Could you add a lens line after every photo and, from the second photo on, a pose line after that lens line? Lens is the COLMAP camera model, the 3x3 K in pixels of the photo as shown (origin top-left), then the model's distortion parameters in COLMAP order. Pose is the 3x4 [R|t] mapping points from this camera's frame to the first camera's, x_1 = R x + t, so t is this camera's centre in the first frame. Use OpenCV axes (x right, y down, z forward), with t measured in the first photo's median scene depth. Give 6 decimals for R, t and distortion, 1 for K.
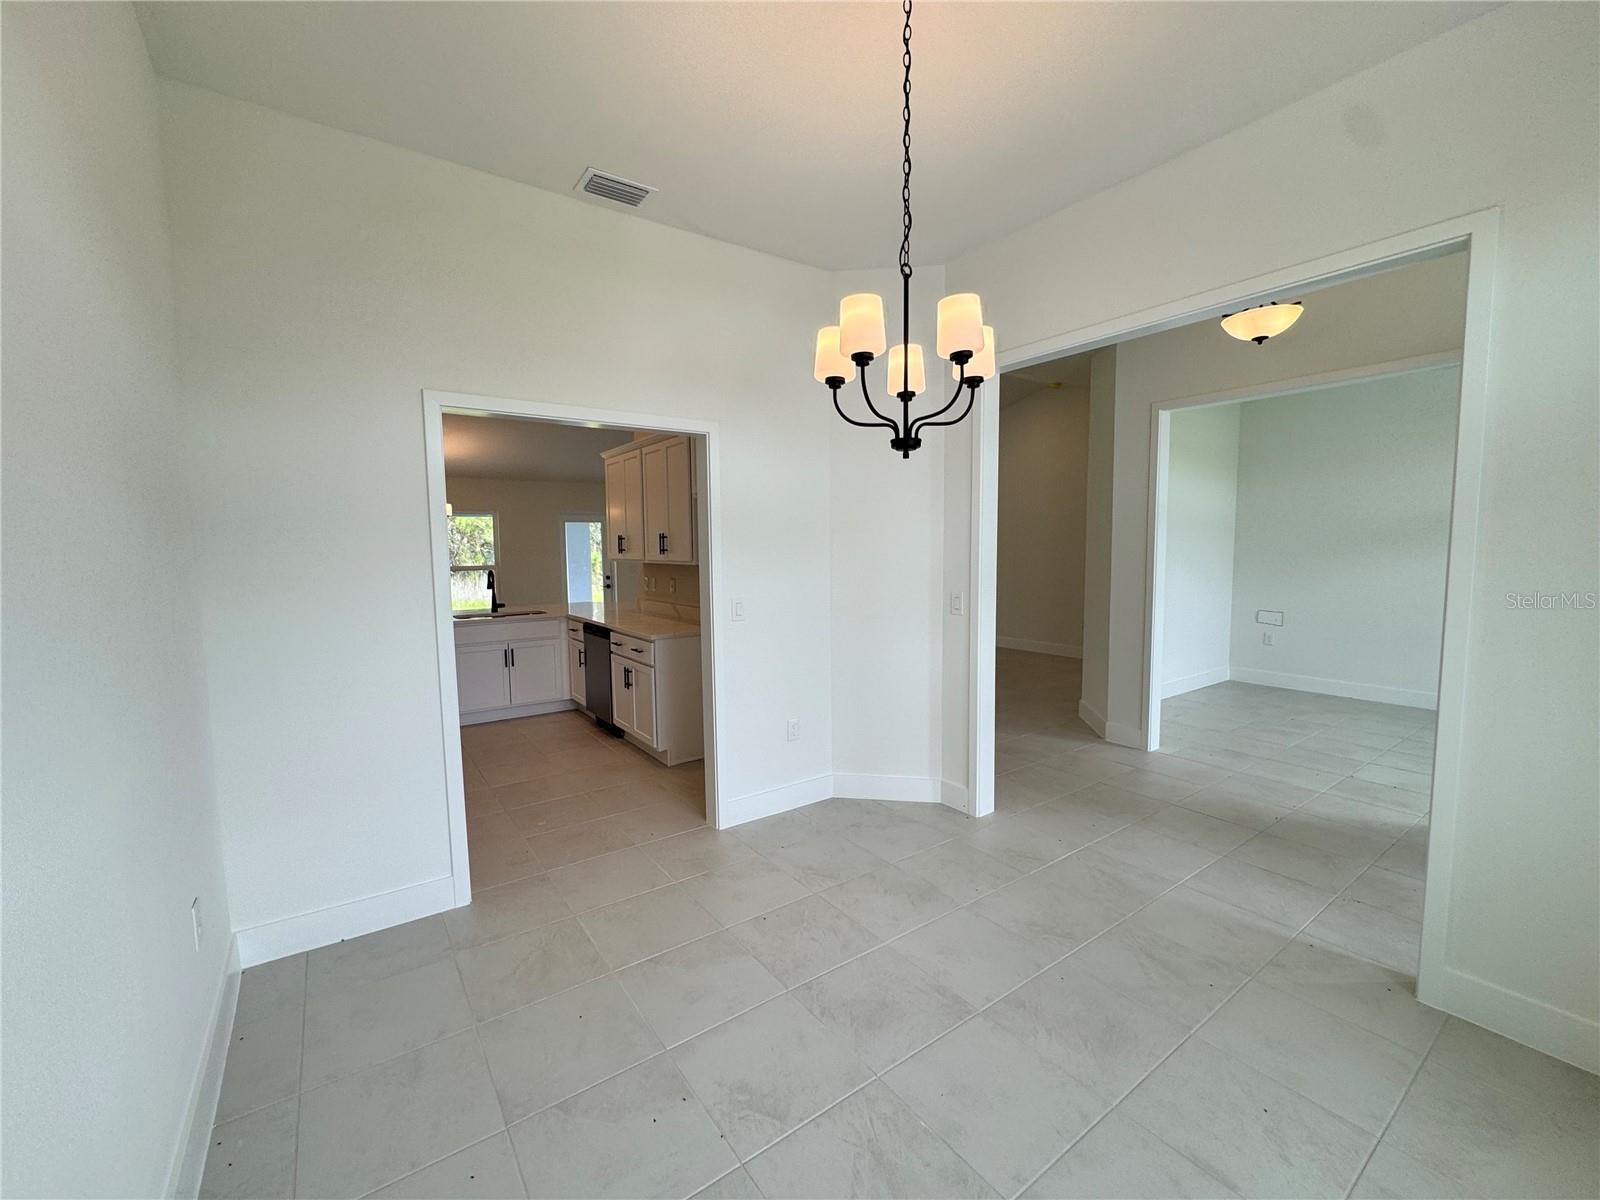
lens RADIAL K [[656.9, 0, 800.0], [0, 656.9, 600.0], [0, 0, 1]] dist [-0.000428, -0.000321]
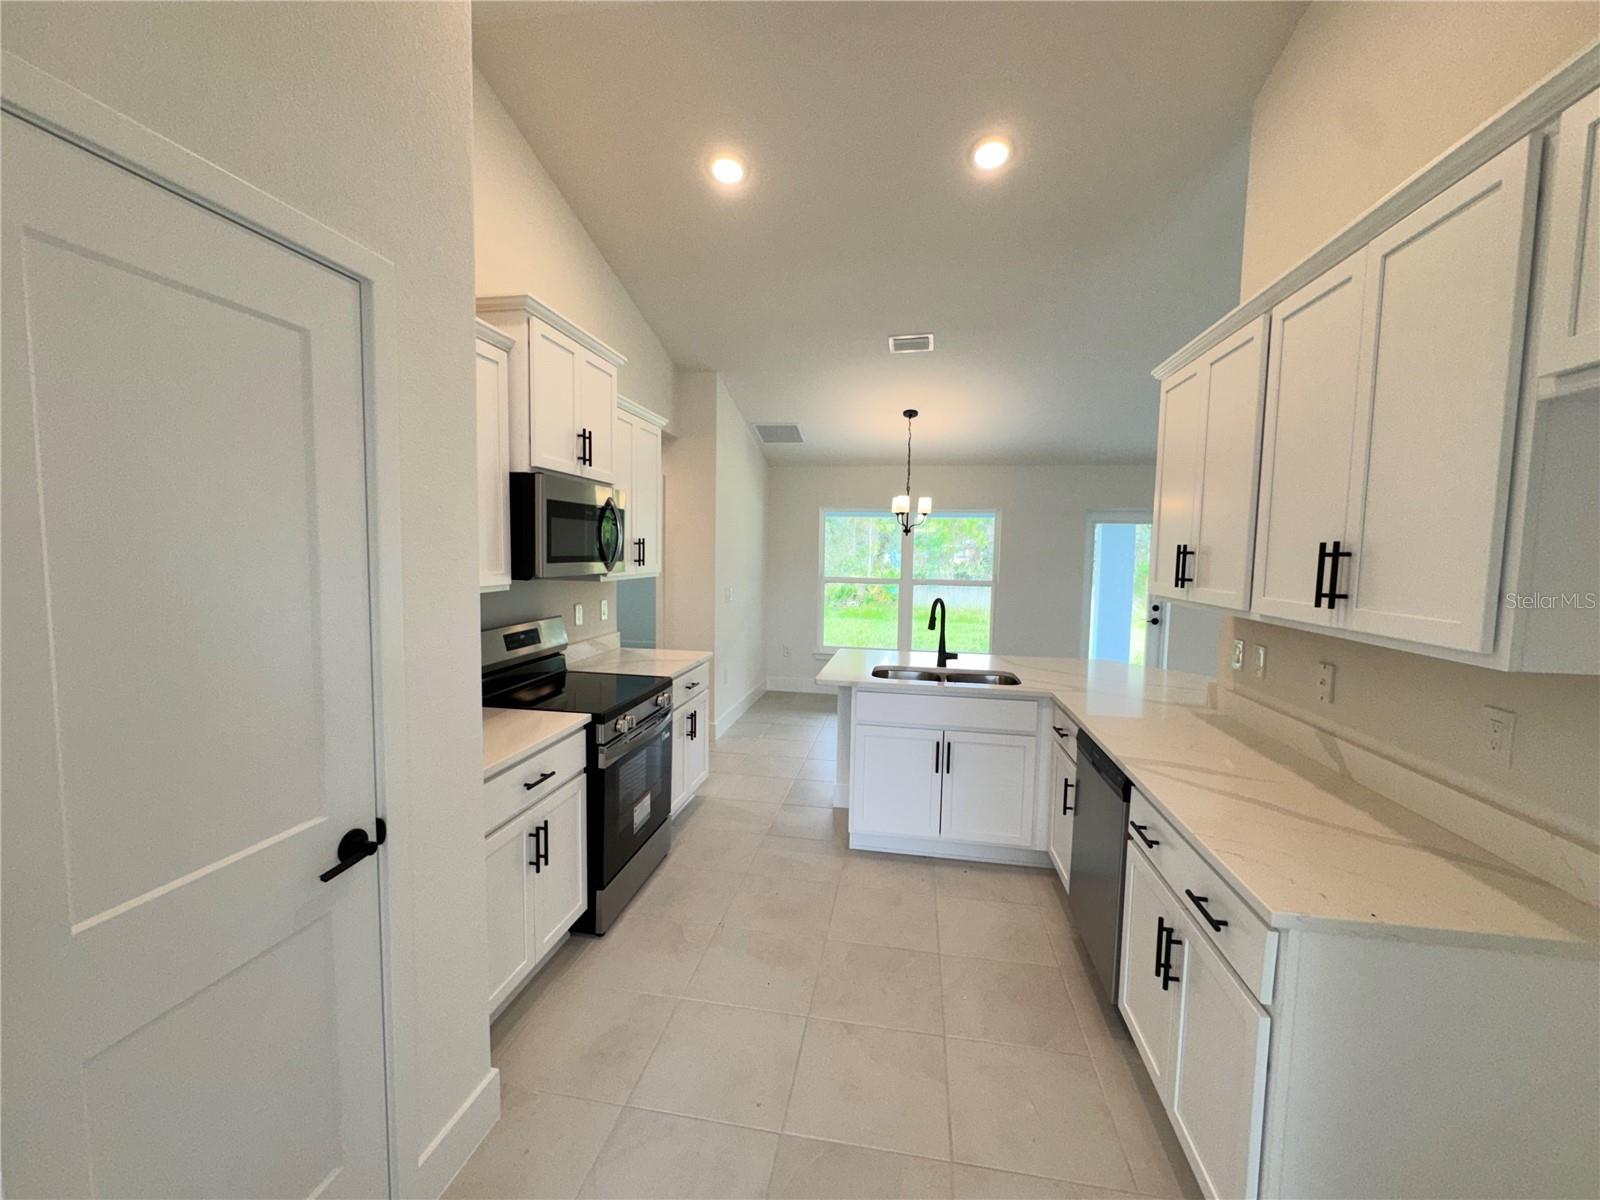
lens RADIAL K [[656.9, 0, 800.0], [0, 656.9, 600.0], [0, 0, 1]] dist [-0.000428, -0.000321]
pose [[0.702398, 0.077296, -0.707575, -0.150884], [-0.084278, 0.996125, 0.025156, -0.055208], [0.706777, 0.041964, 0.706191, 0.549702]]
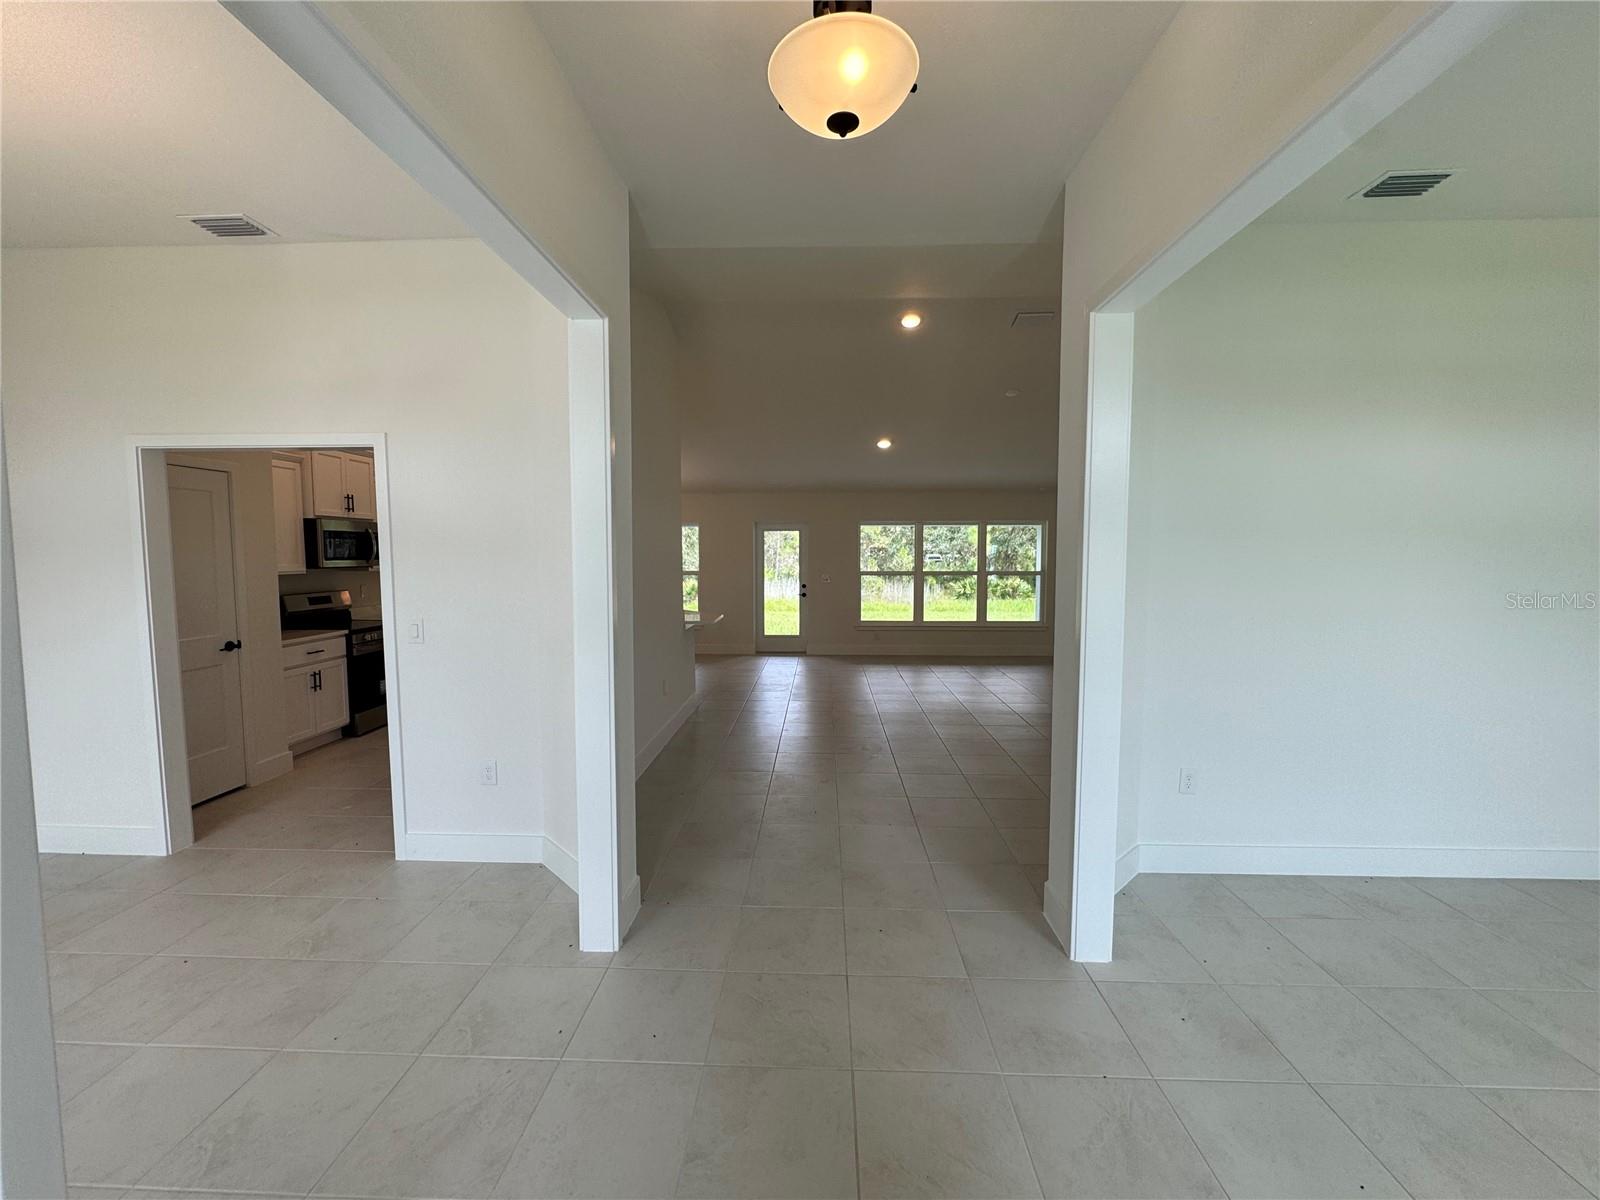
lens RADIAL K [[656.9, 0, 800.0], [0, 656.9, 600.0], [0, 0, 1]] dist [-0.000428, -0.000321]
pose [[0.790942, 0.055170, -0.609399, 0.604916], [-0.059102, 0.998159, 0.013657, -0.050392], [0.609031, 0.025215, 0.792746, 0.395472]]
